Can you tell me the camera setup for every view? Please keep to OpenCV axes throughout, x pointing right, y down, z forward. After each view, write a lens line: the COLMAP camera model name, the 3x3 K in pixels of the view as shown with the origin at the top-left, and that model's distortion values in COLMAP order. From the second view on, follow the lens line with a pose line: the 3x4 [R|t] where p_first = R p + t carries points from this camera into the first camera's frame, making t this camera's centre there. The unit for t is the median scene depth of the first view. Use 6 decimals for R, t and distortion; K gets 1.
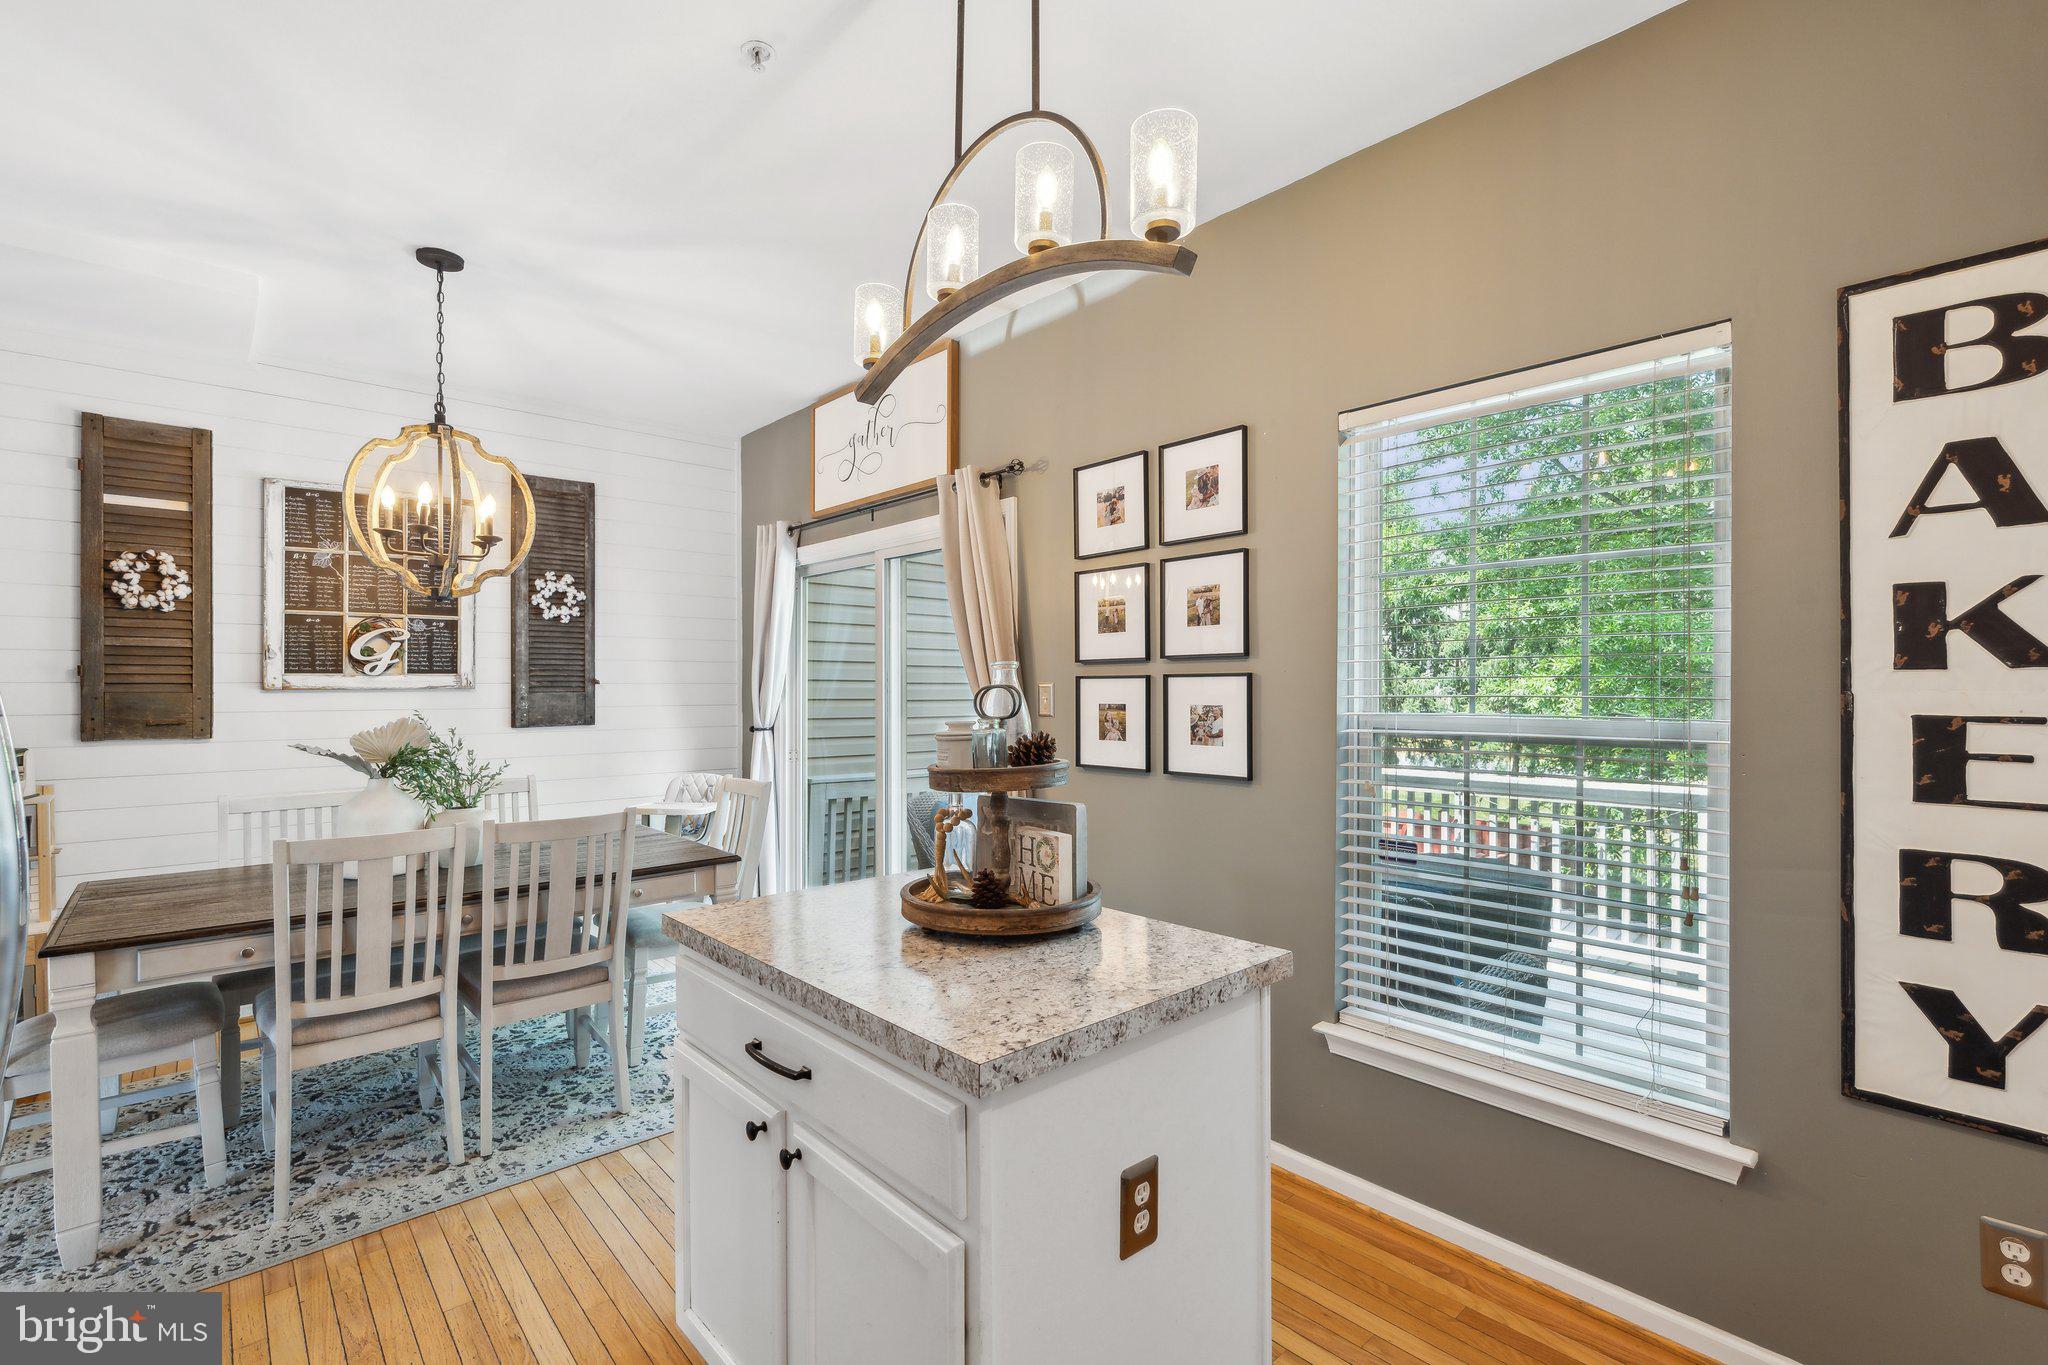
lens RADIAL K [[914.2, 0, 1031.8], [0, 914.2, 687.0], [0, 0, 1]] dist [0.000080, -0.000117]
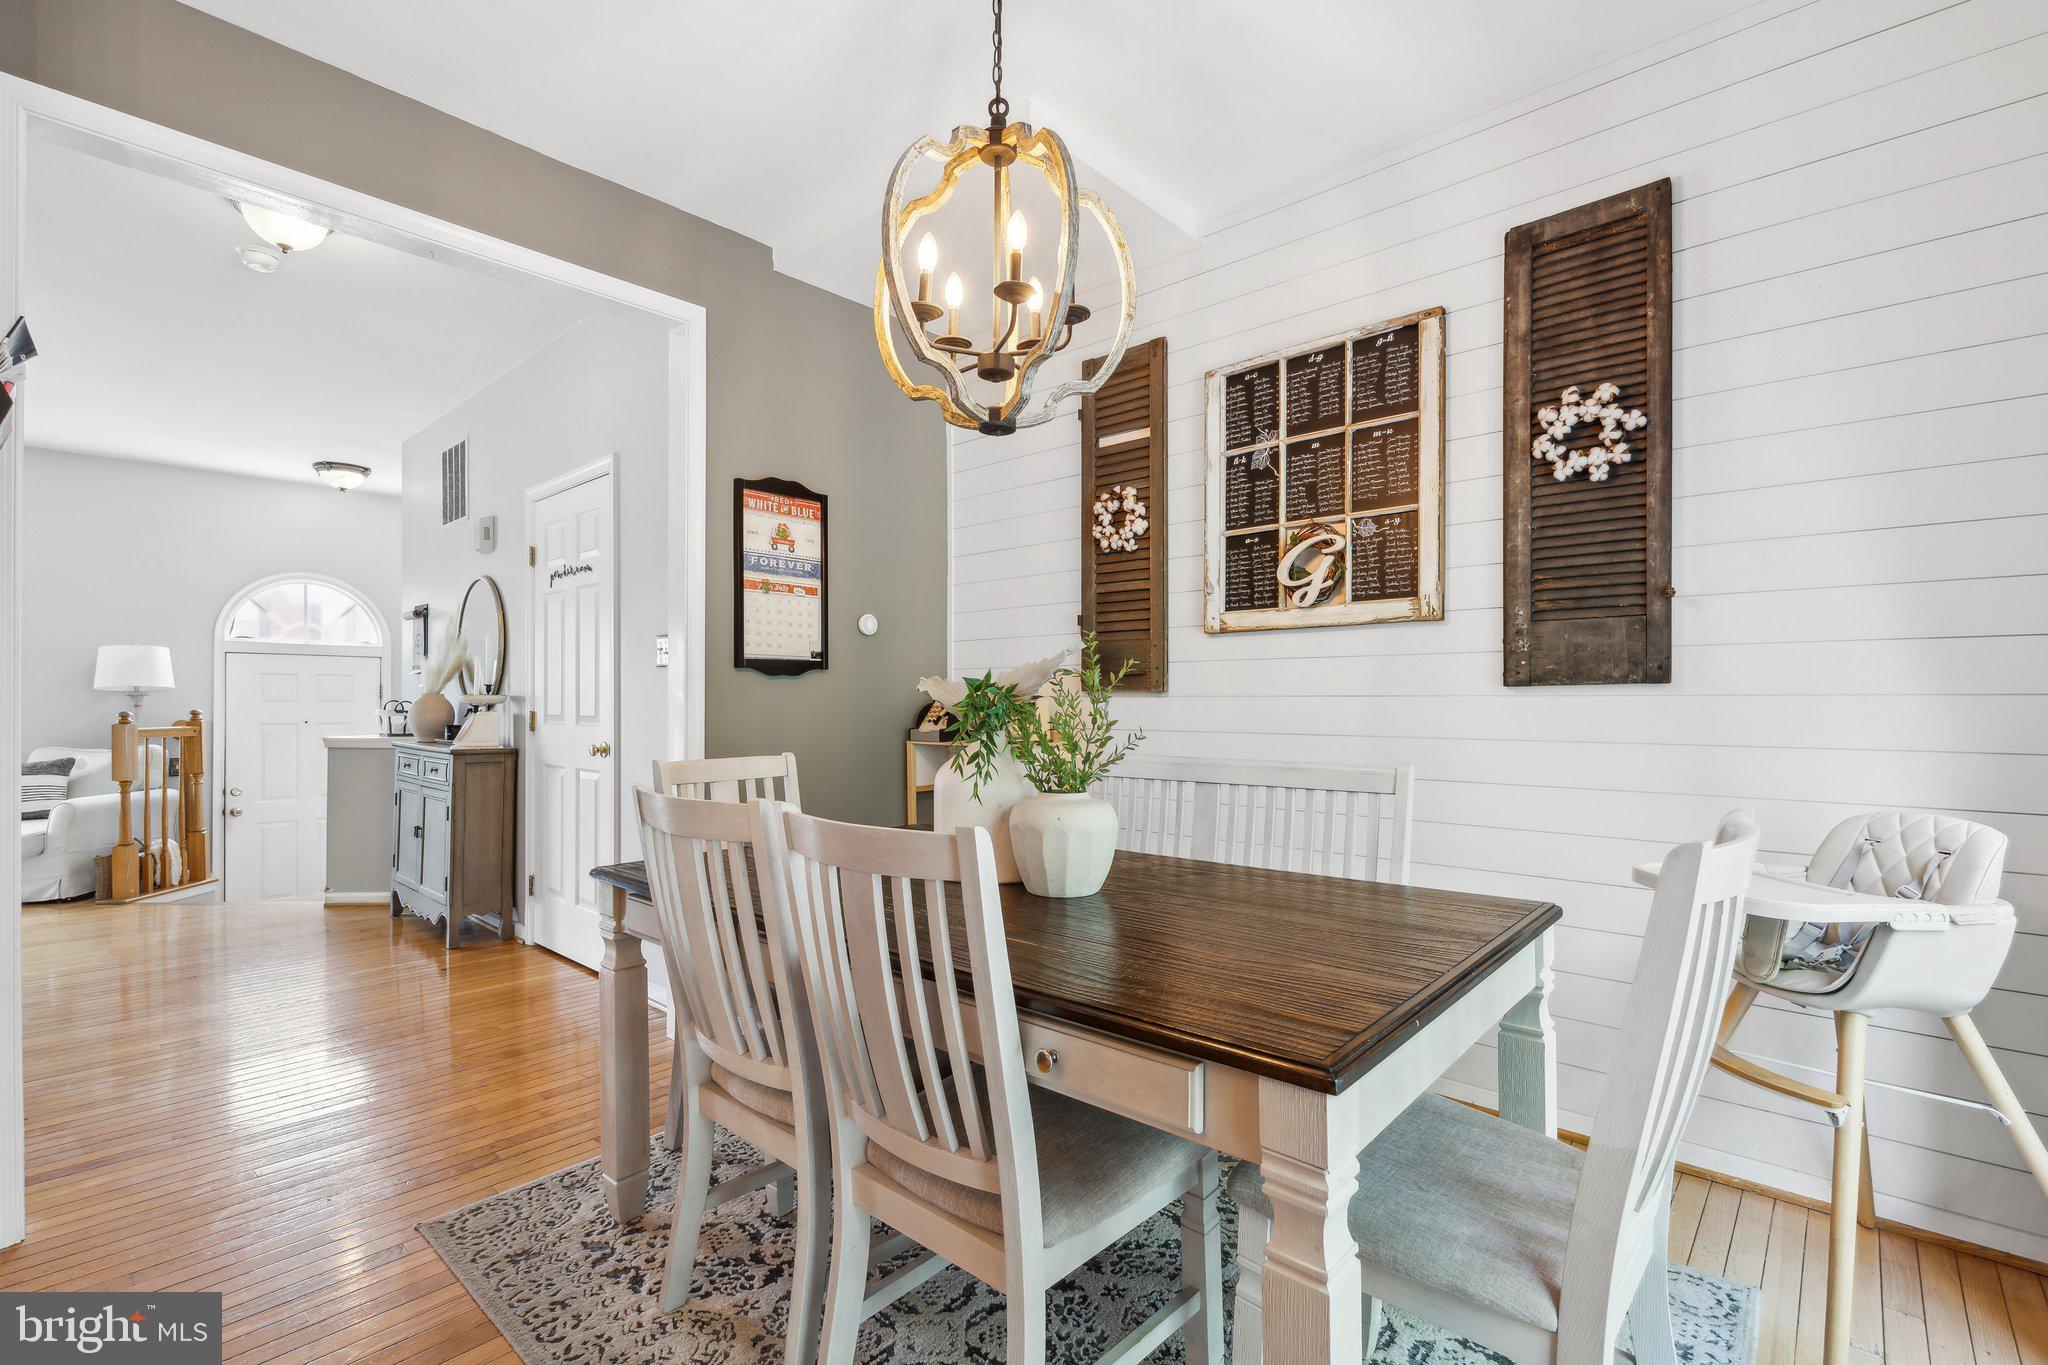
lens RADIAL K [[916.6, 0, 1019.9], [0, 916.6, 698.6], [0, 0, 1]] dist [-0.001501, -0.000397]
pose [[0.098526, 0.001072, -0.995134, -0.044106], [-0.000262, 0.999999, 0.001051, 0.059455], [0.995134, 0.000158, 0.098526, 0.746025]]
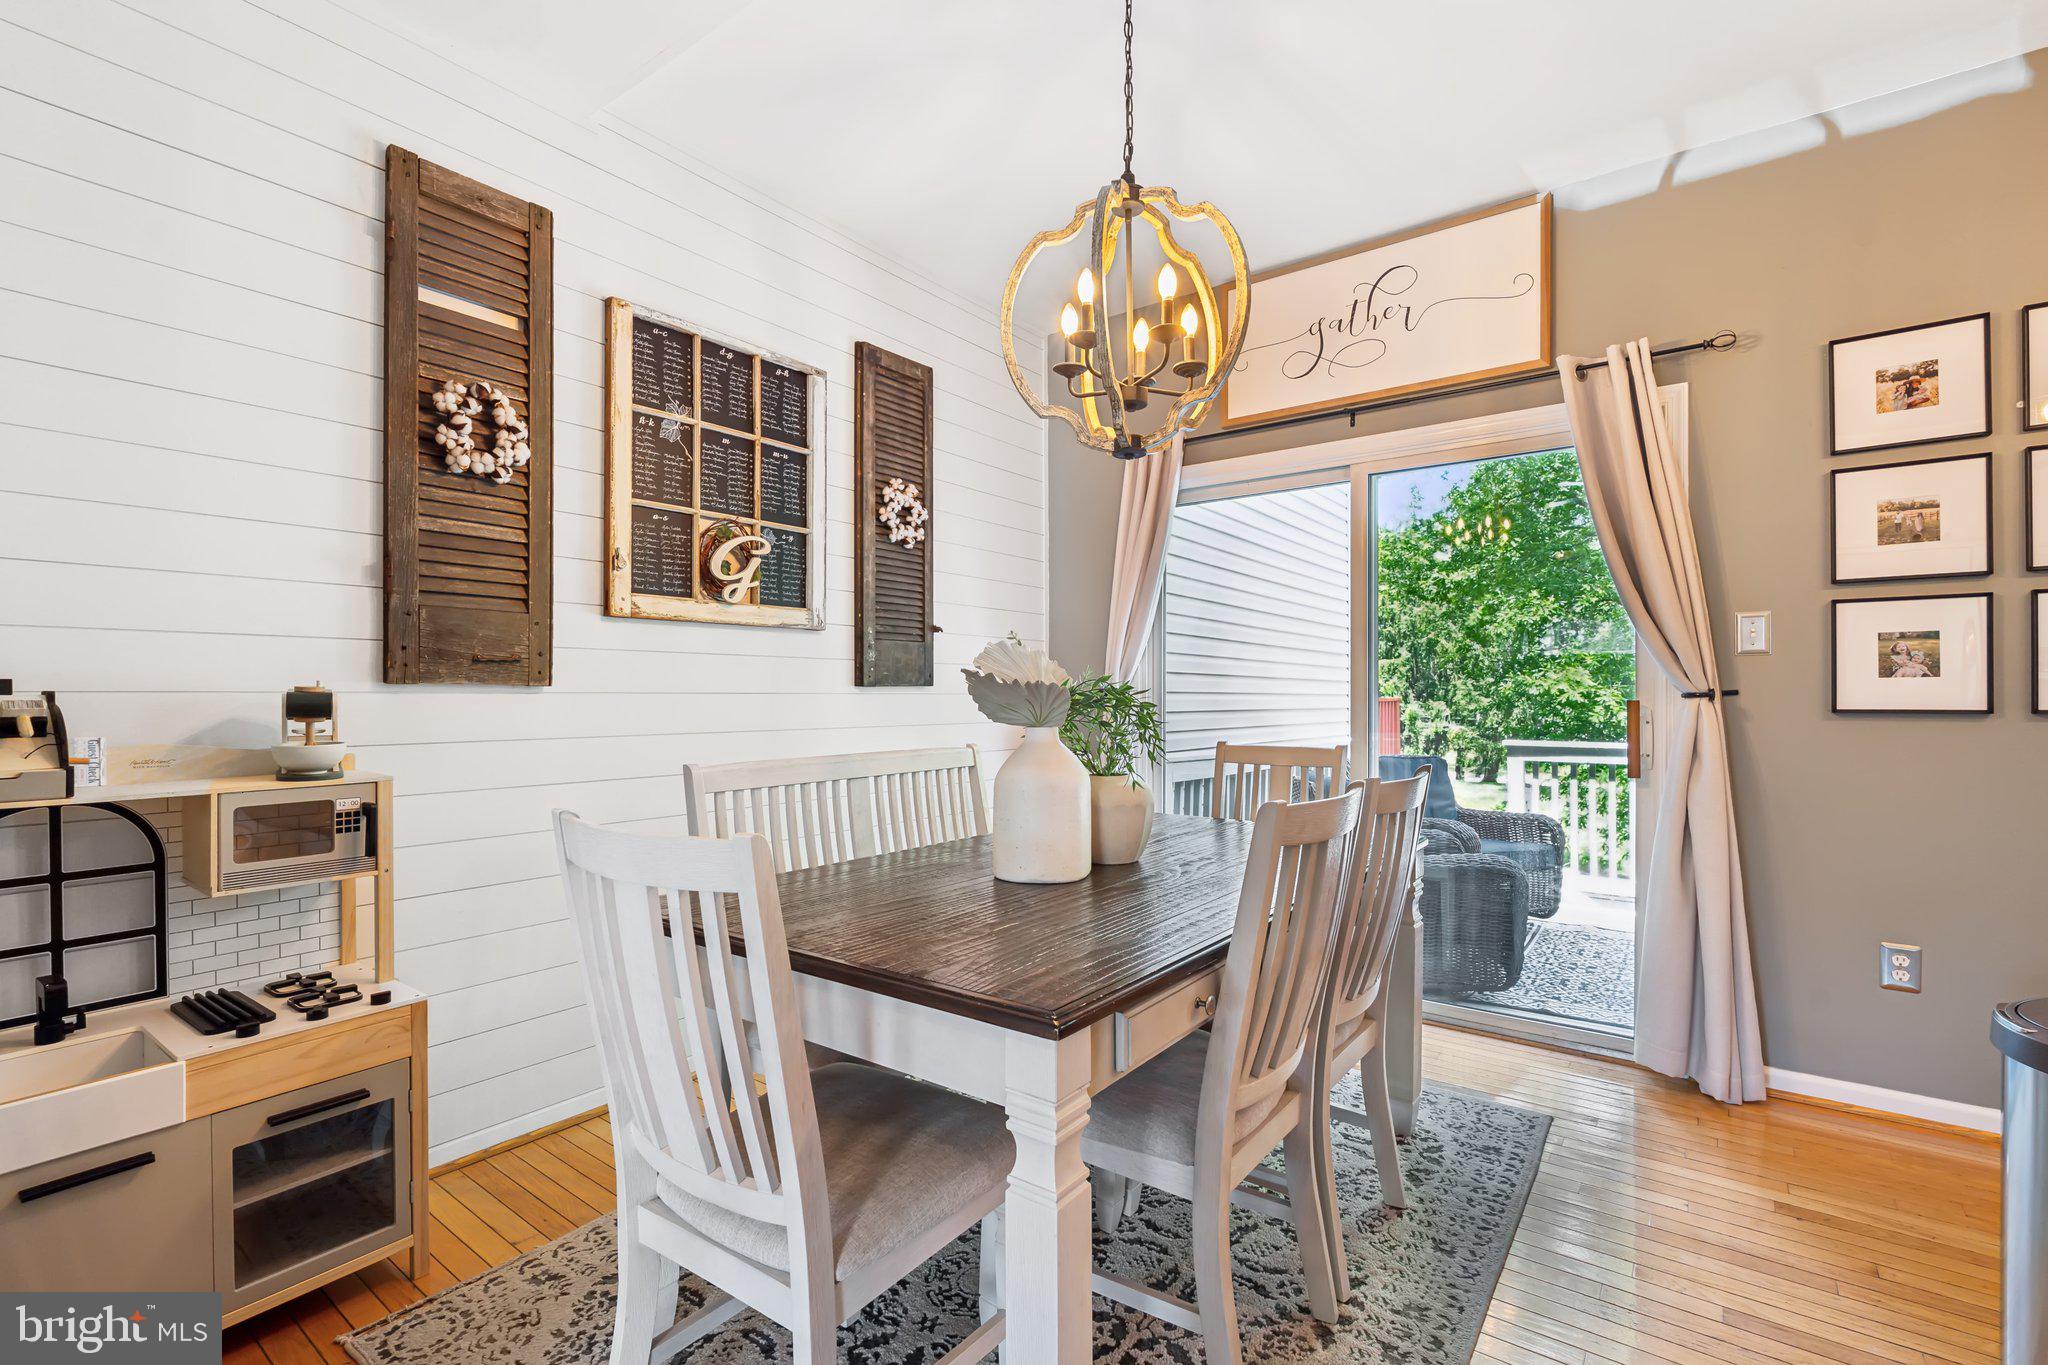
lens RADIAL K [[922.8, 0, 1031.5], [0, 922.8, 693.1], [0, 0, 1]] dist [0.000737, 0.000086]
pose [[0.981456, 0.001326, 0.191683, -0.659760], [-0.000639, 0.999993, -0.003644, 0.060710], [-0.191687, 0.003453, 0.981450, 0.280828]]
